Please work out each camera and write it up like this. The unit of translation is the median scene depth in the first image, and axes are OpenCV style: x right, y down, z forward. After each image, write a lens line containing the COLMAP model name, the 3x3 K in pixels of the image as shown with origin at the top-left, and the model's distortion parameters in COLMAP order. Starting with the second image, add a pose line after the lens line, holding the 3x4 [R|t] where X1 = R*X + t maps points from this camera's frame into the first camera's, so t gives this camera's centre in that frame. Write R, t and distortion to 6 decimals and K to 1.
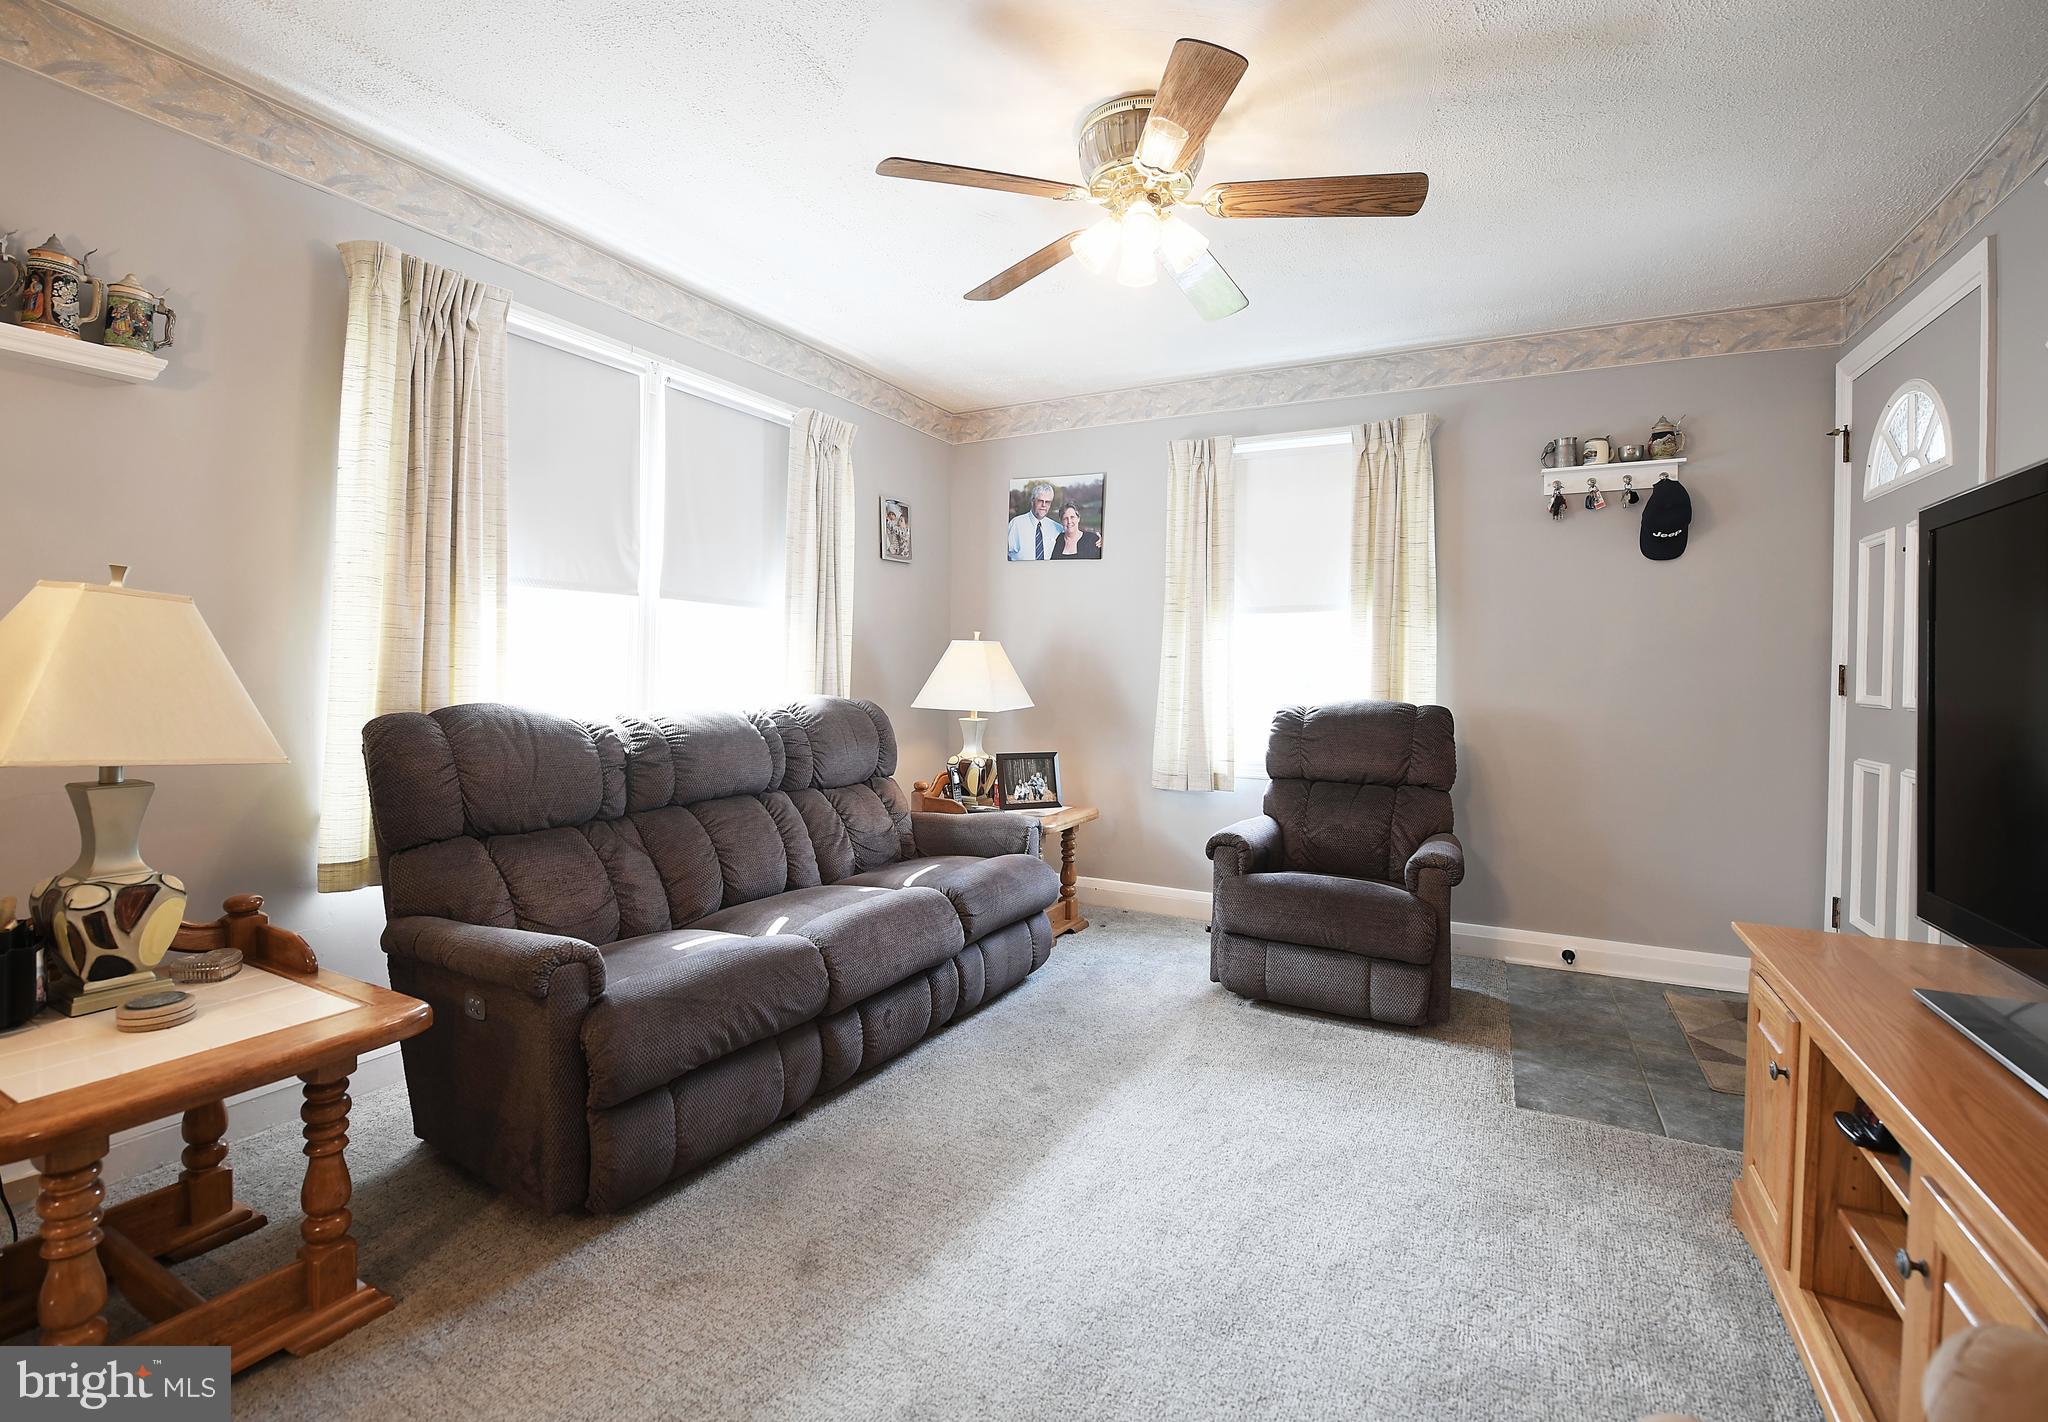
lens RADIAL K [[895.9, 0, 1036.8], [0, 895.9, 676.7], [0, 0, 1]] dist [-0.009756, -0.002858]
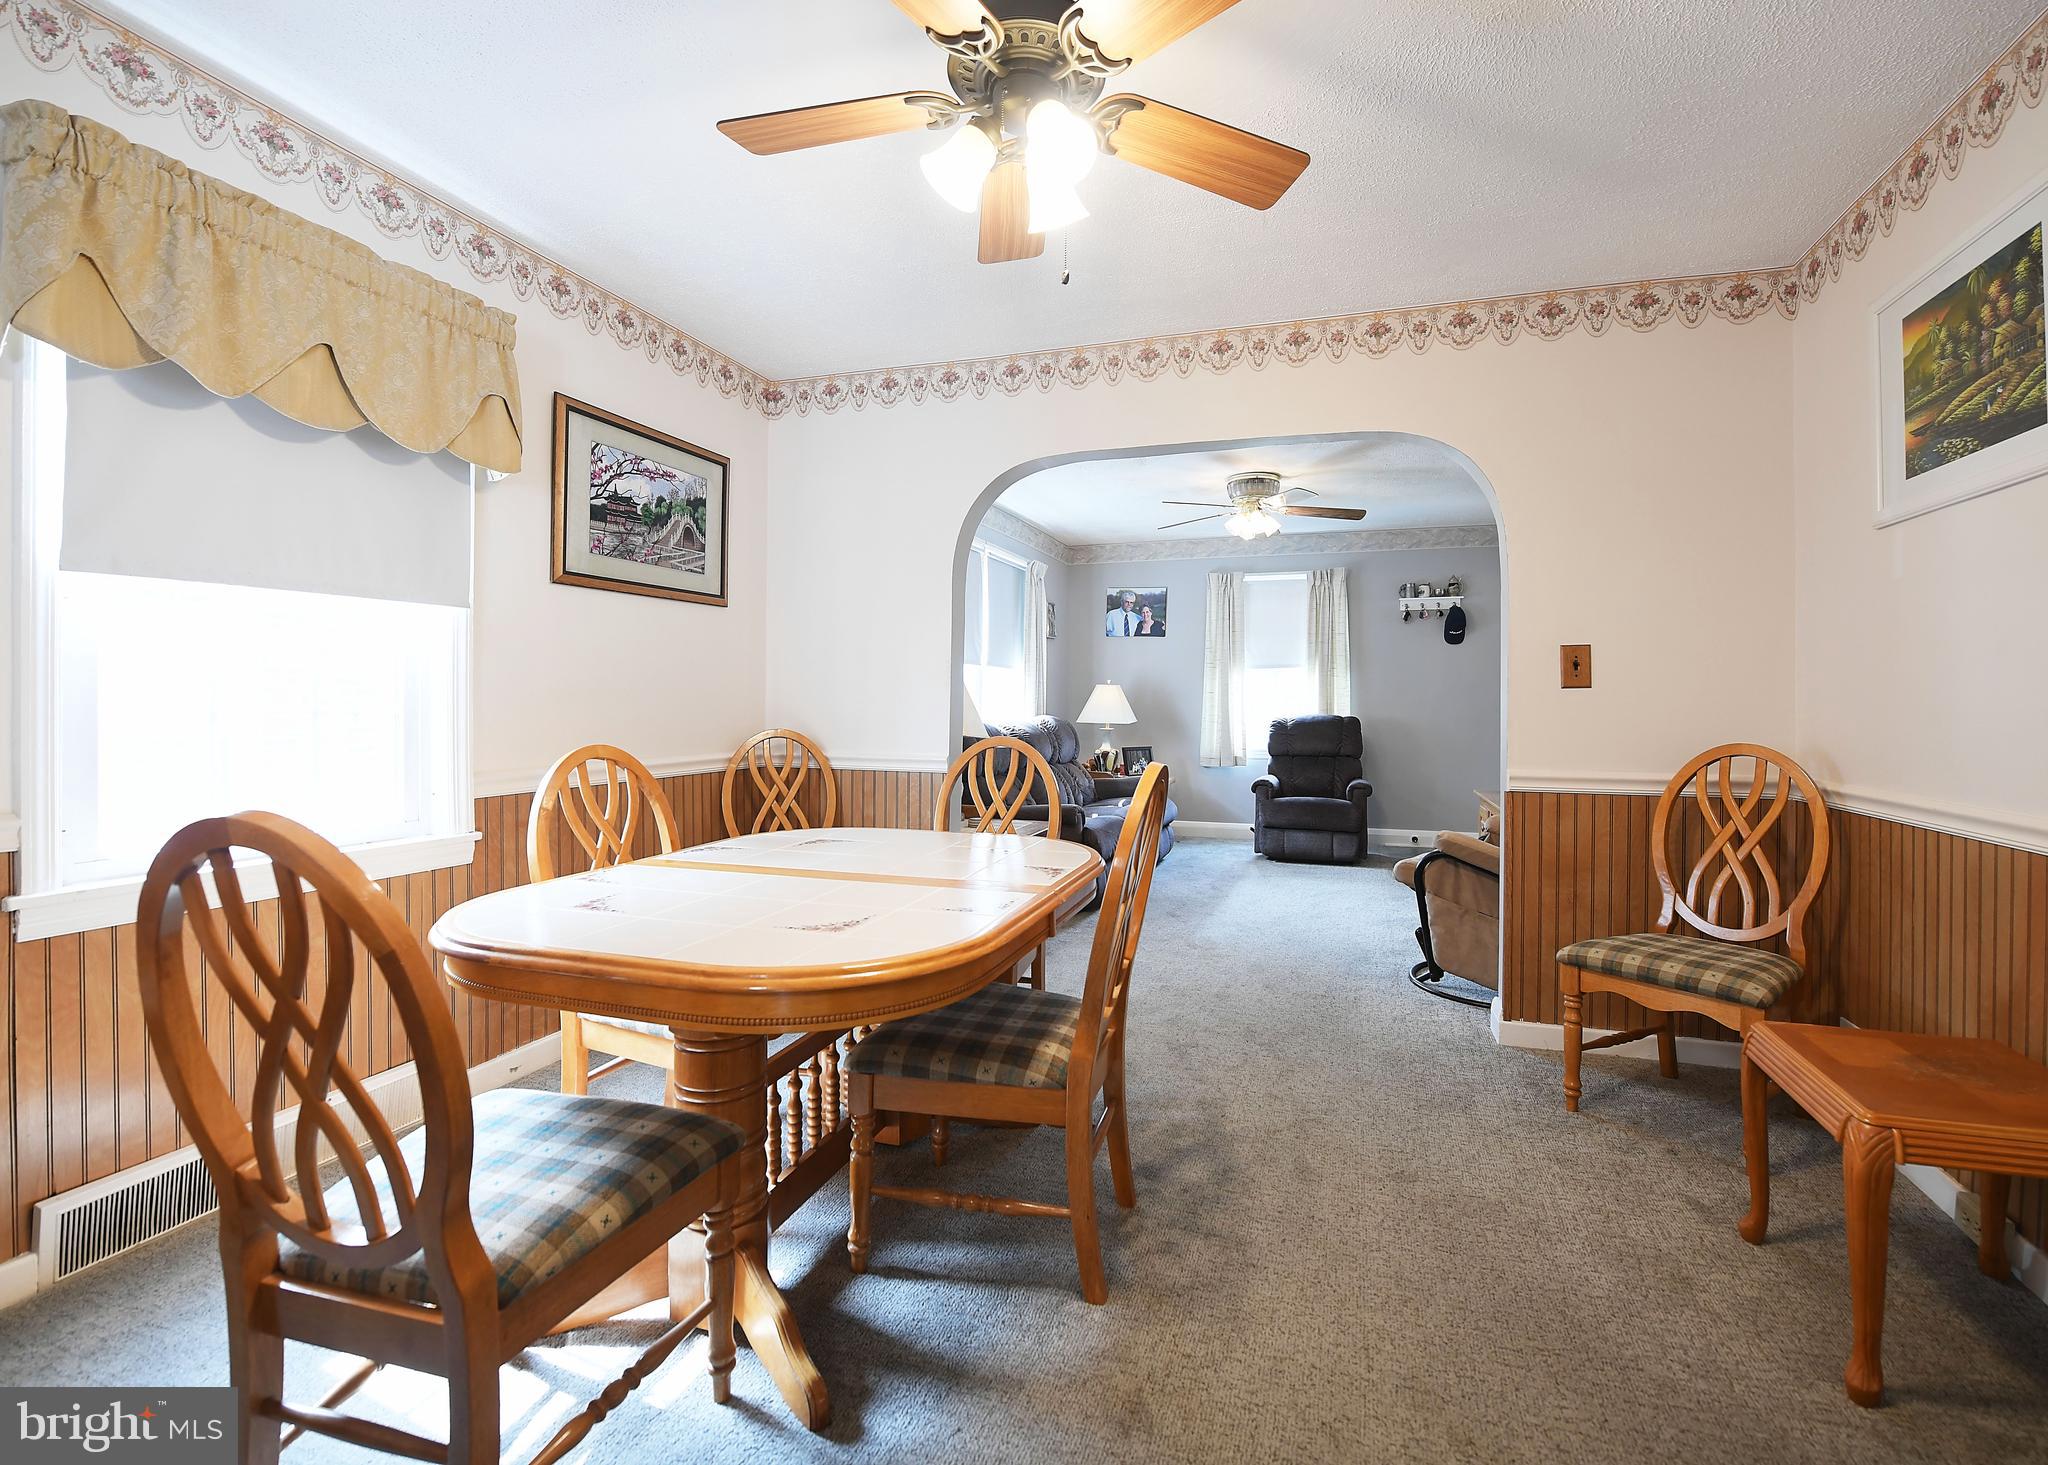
lens RADIAL K [[868.4, 0, 1077.1], [0, 868.4, 700.9], [0, 0, 1]] dist [-0.017769, -0.001224]
pose [[0.983602, -0.010842, 0.180028, -0.513185], [0.011804, 0.999921, -0.004275, -0.001549], [-0.179967, 0.006330, 0.983652, -0.804540]]
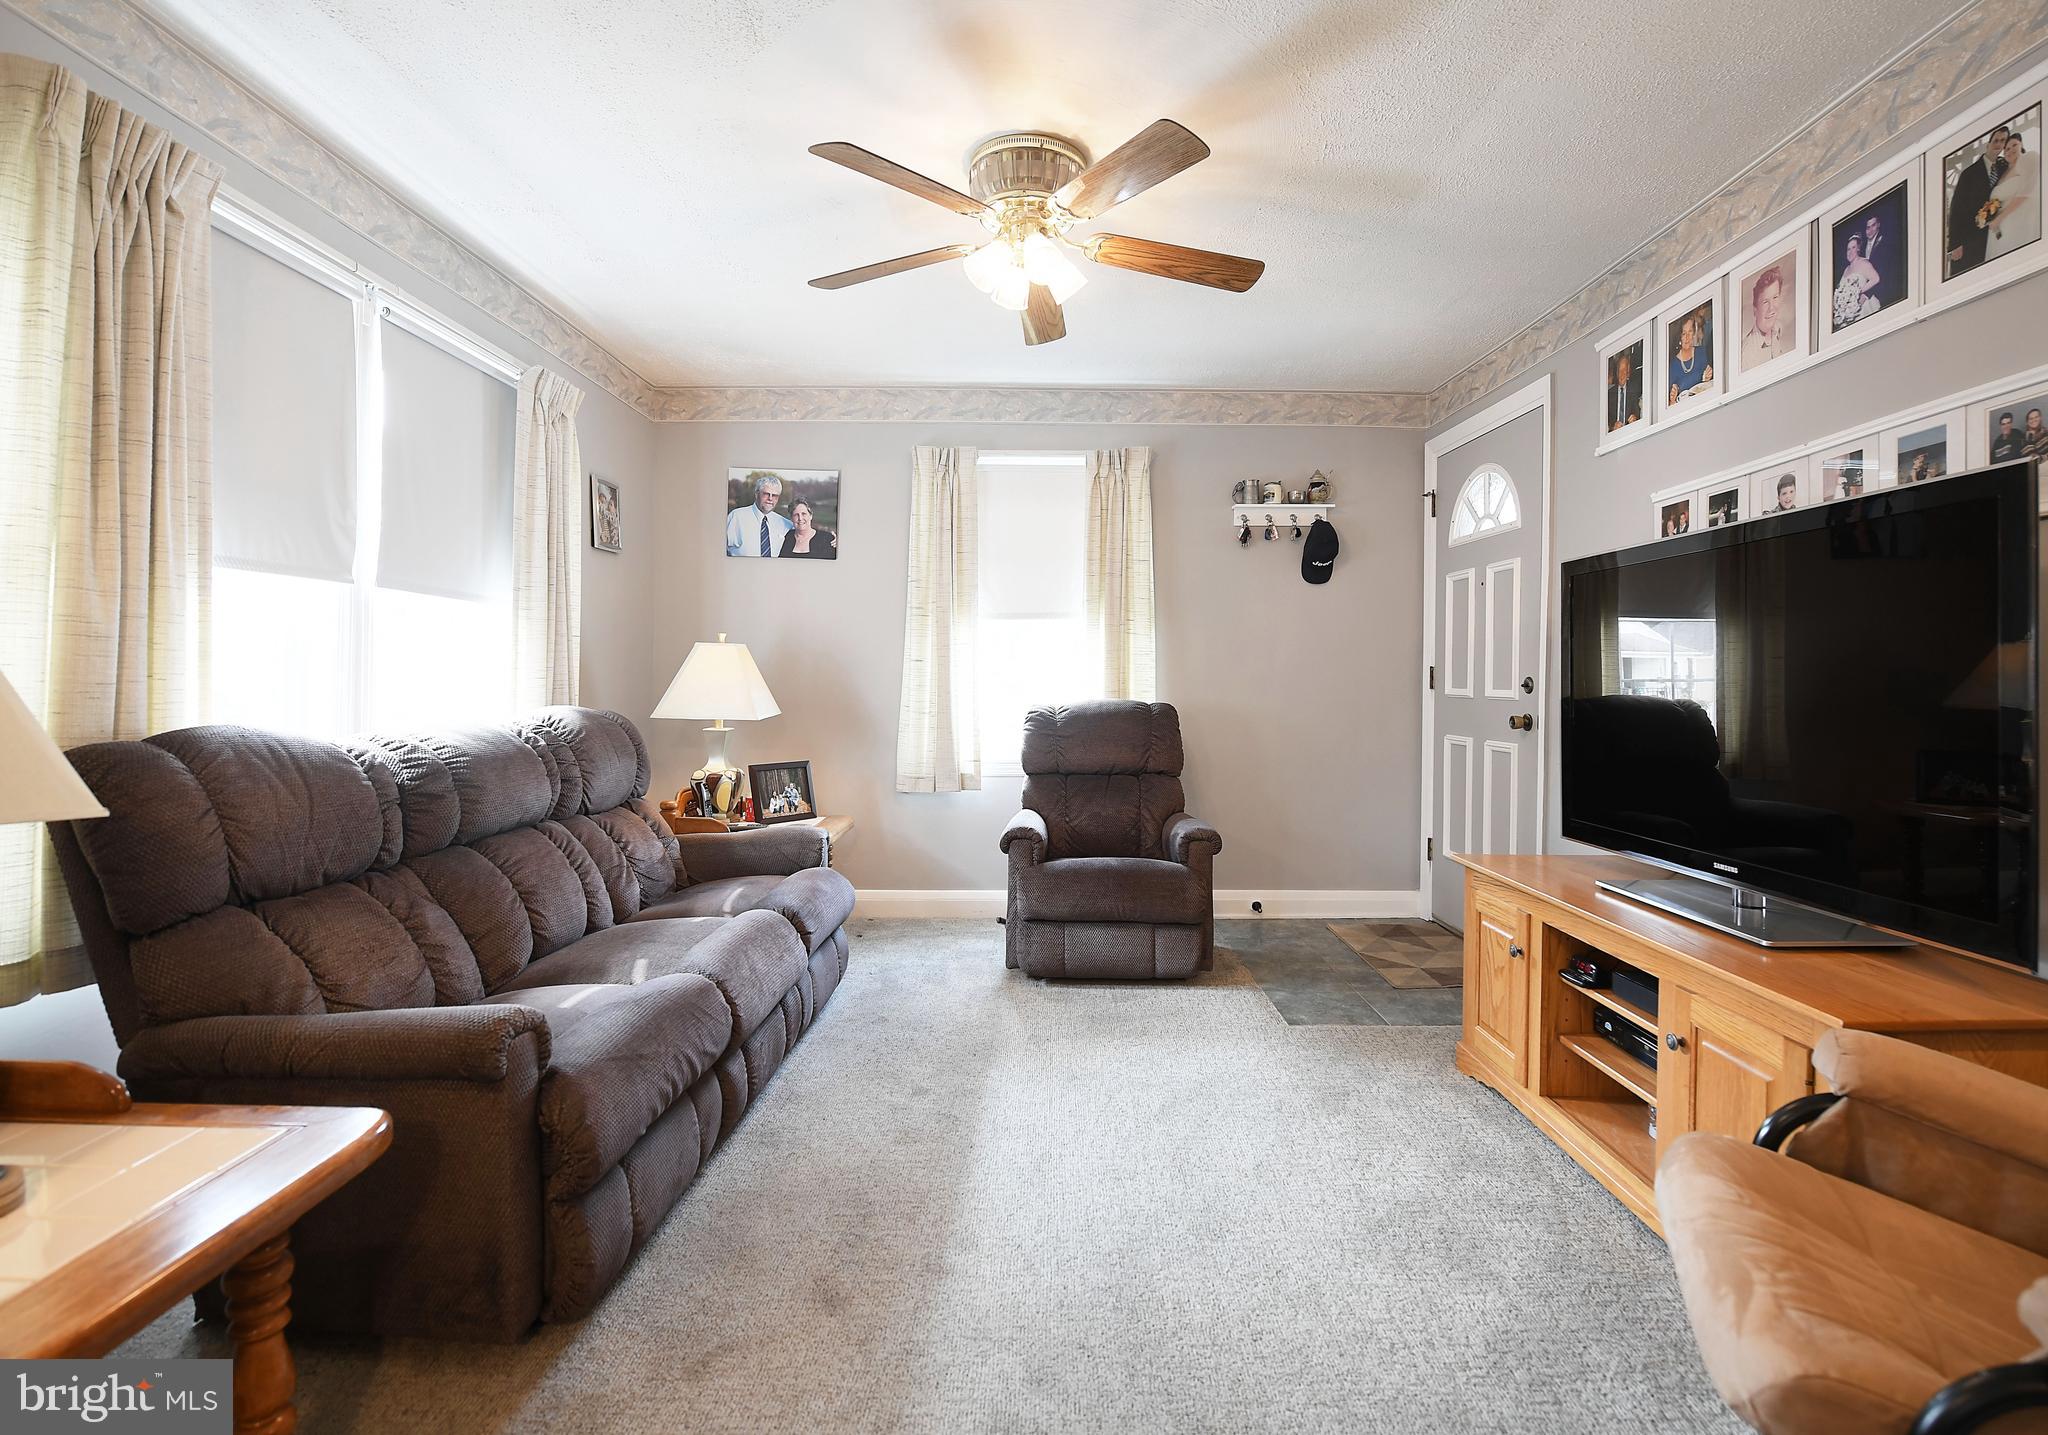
lens RADIAL K [[932.6, 0, 1032.6], [0, 932.6, 684.7], [0, 0, 1]] dist [-0.007279, -0.002860]
pose [[0.890041, -0.012328, 0.455715, -0.255078], [0.009896, 0.999921, 0.007722, -0.002296], [-0.455774, -0.002363, 0.890092, 0.009001]]
